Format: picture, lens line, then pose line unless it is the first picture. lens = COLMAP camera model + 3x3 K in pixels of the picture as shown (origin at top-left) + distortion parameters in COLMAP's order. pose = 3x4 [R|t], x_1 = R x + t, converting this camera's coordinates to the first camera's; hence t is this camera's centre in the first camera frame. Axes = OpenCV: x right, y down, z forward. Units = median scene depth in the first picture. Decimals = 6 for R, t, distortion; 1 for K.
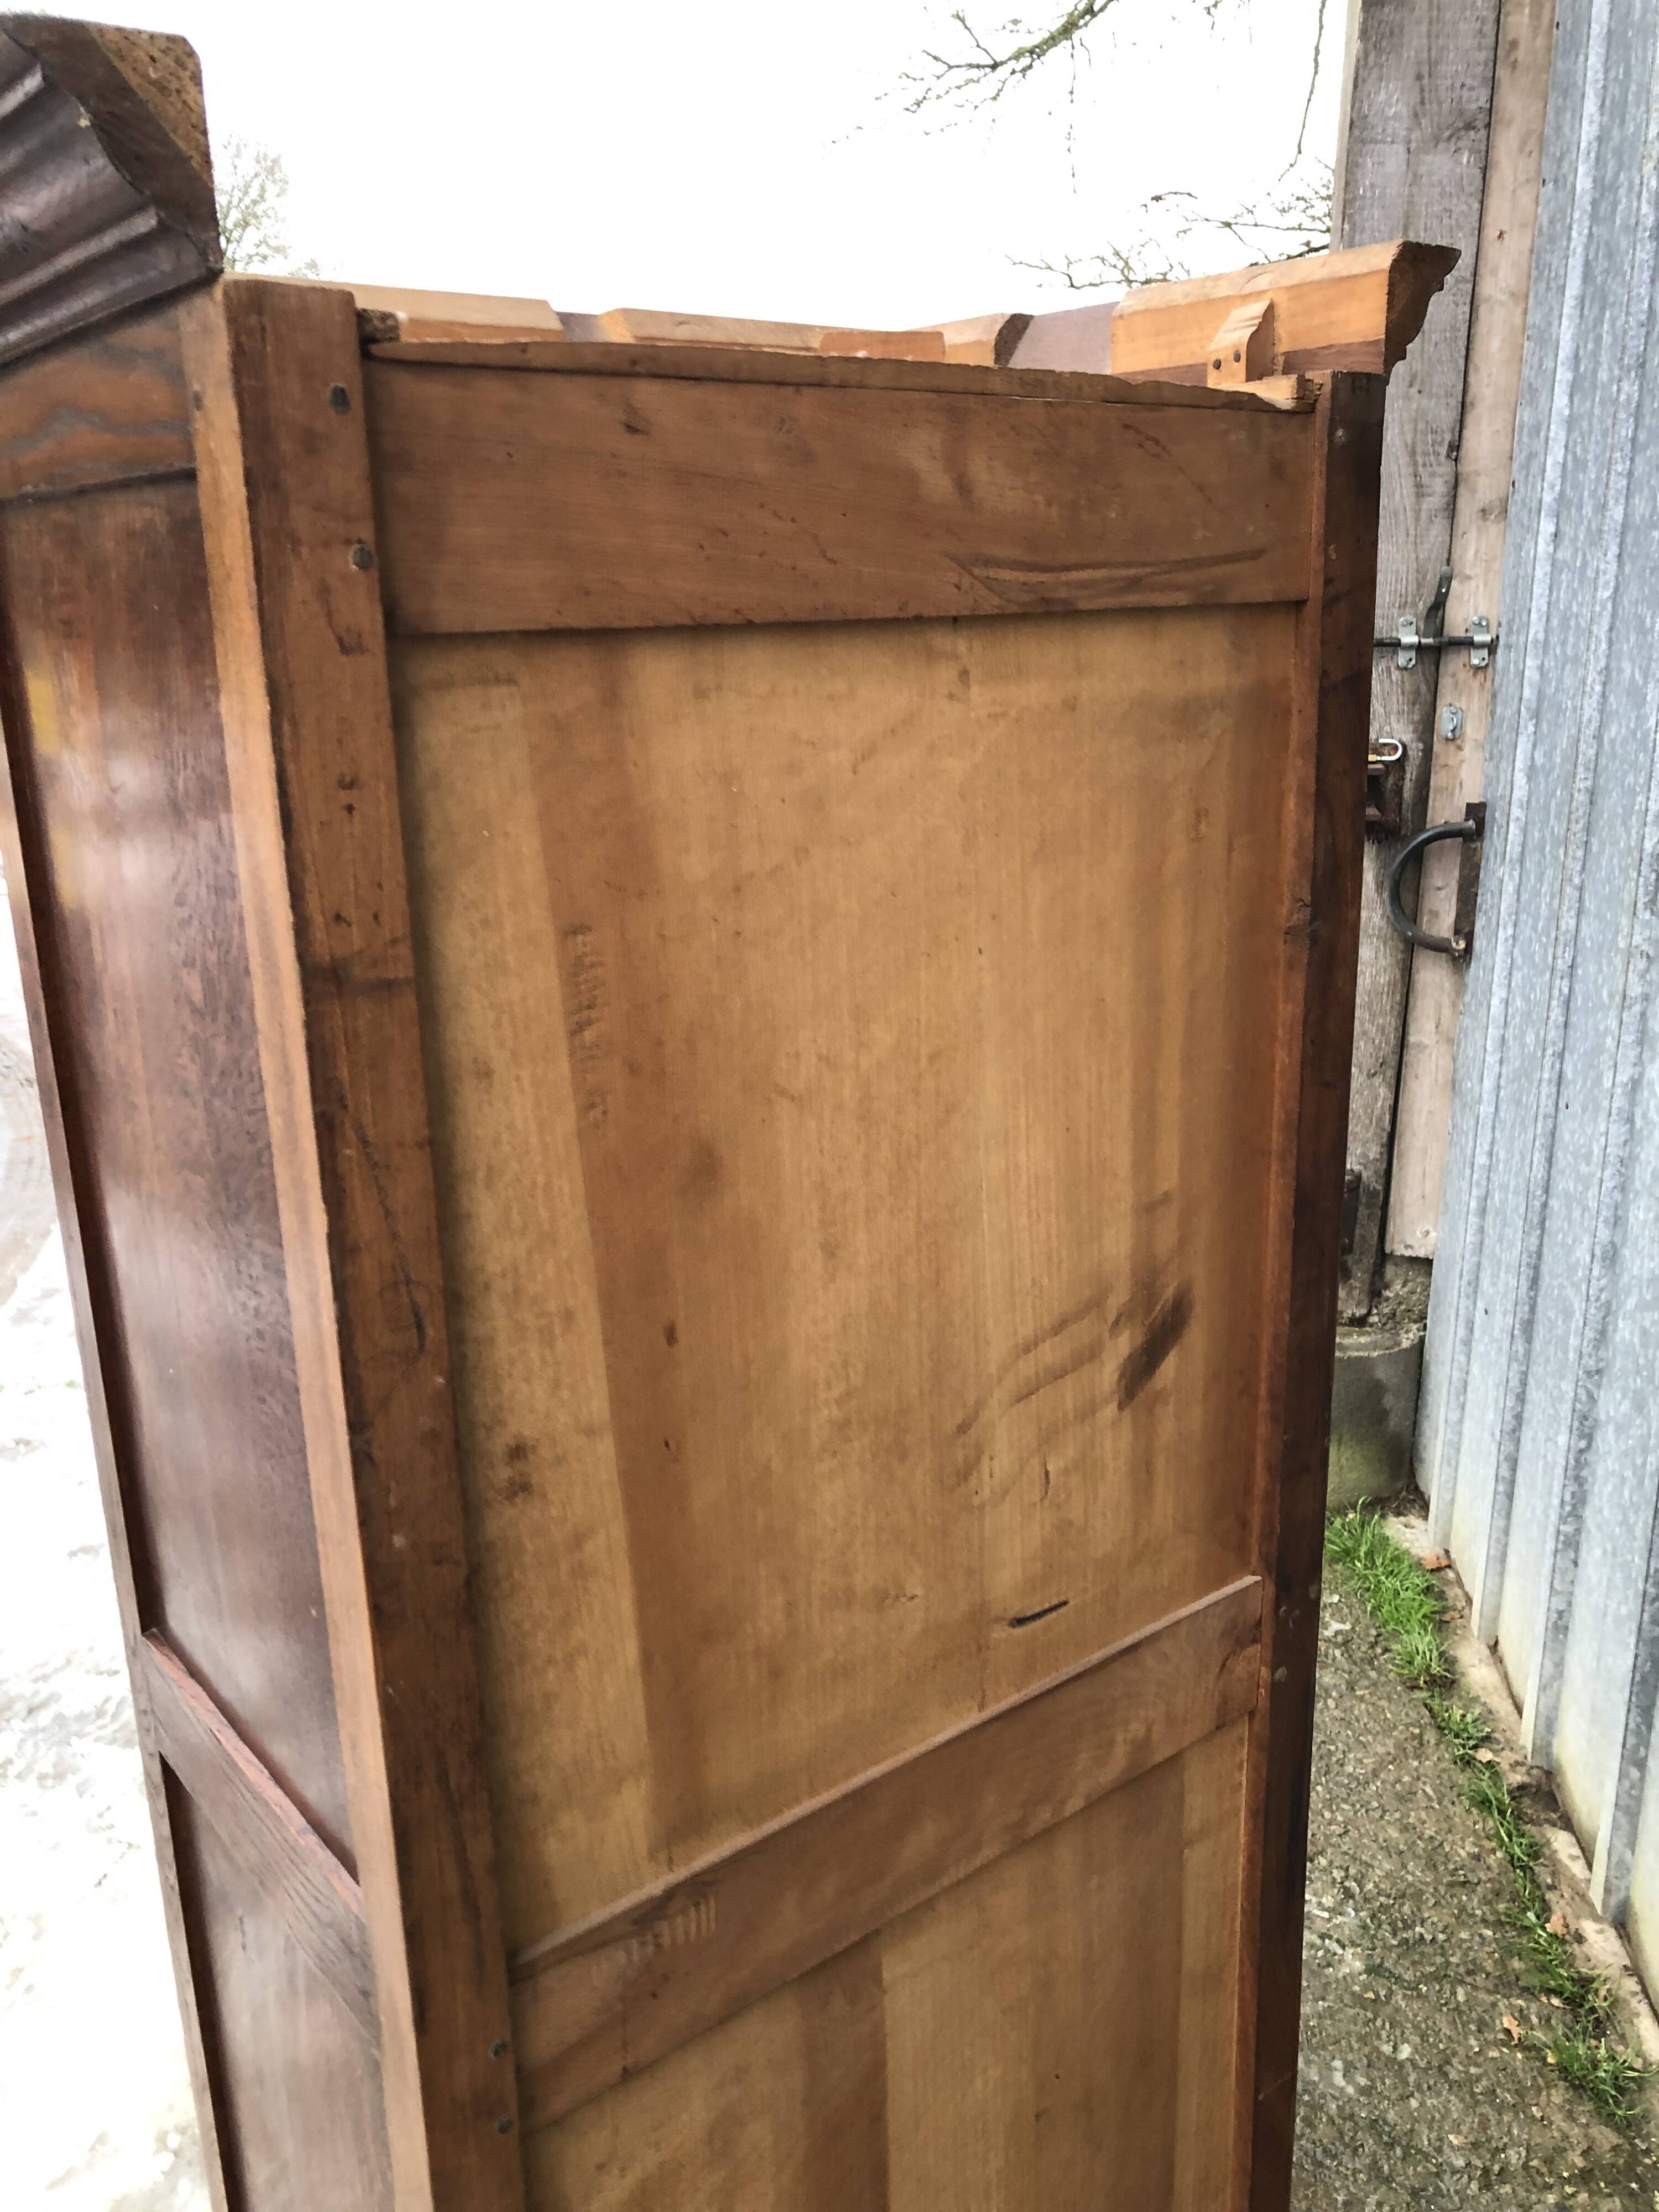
lens RADIAL K [[1818.4, 0, 861.1], [0, 1818.4, 1112.0], [0, 0, 1]] dist [0.009976, 0.007940]
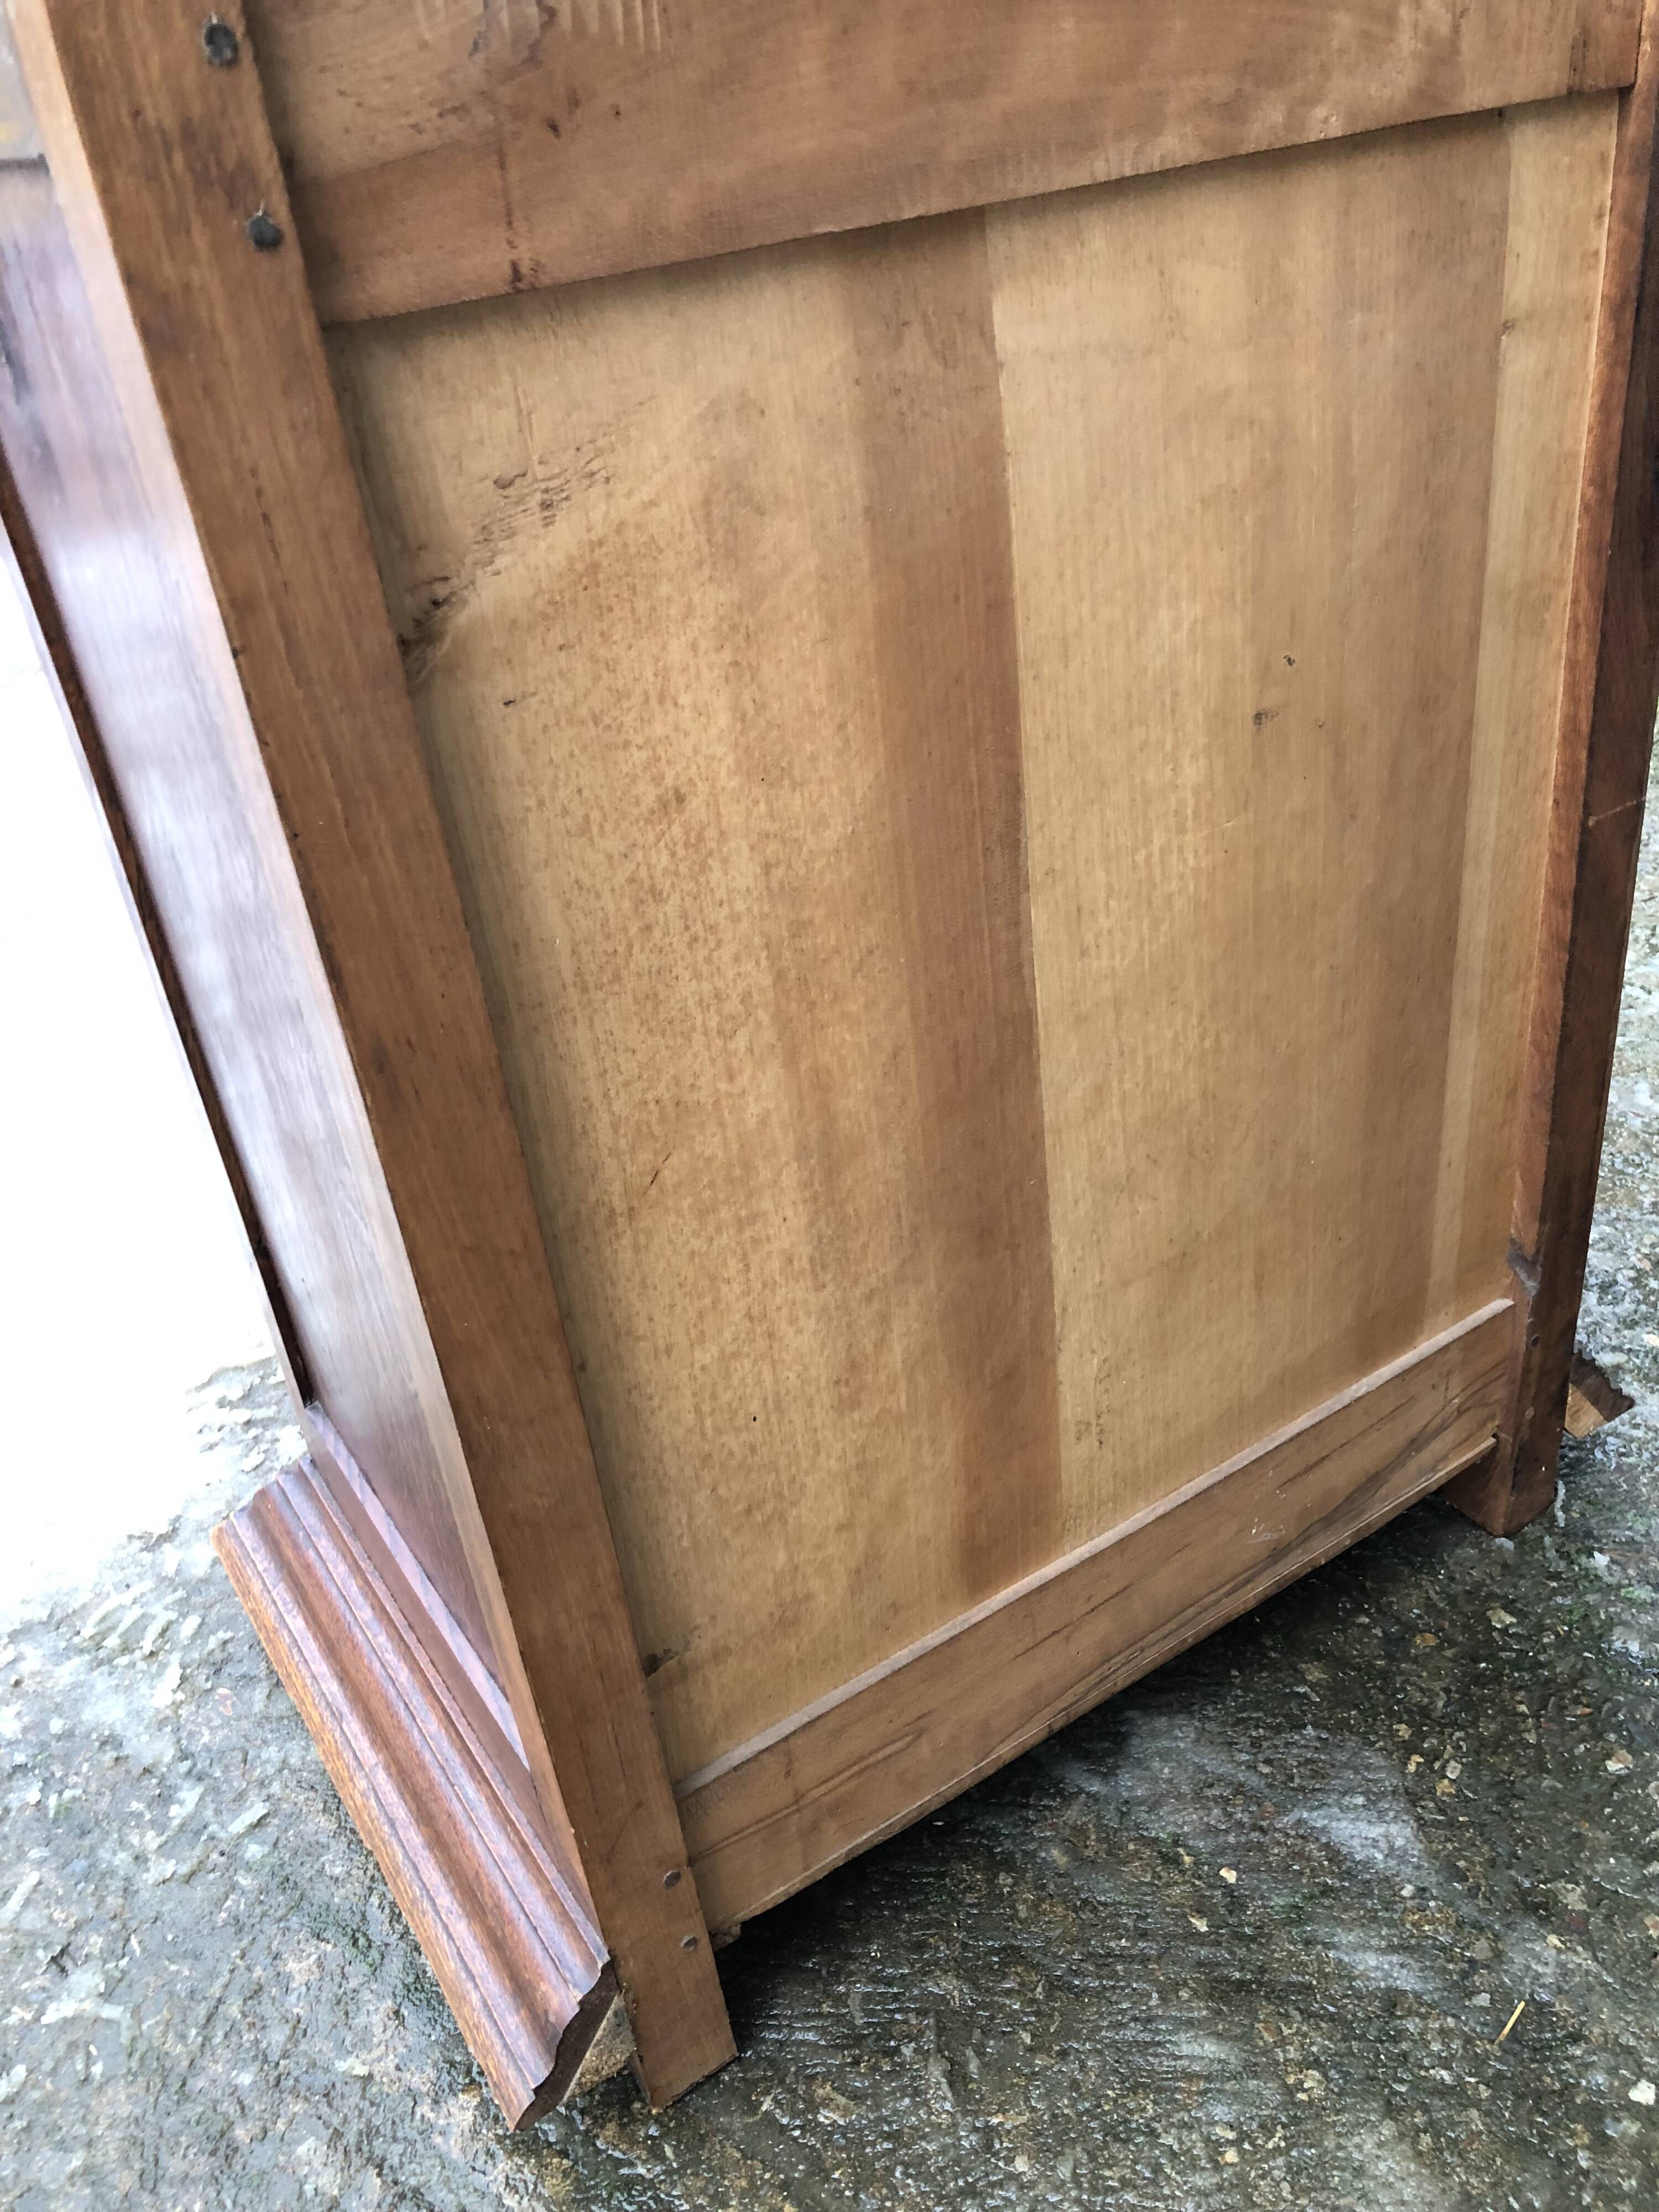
lens RADIAL K [[1812.8, 0, 847.1], [0, 1812.8, 1126.0], [0, 0, 1]] dist [0.005487, 0.007432]
pose [[0.991169, -0.022849, -0.130618, 0.032420], [0.056890, 0.963055, 0.263228, 0.515090], [0.119778, -0.268335, 0.955850, 0.324786]]
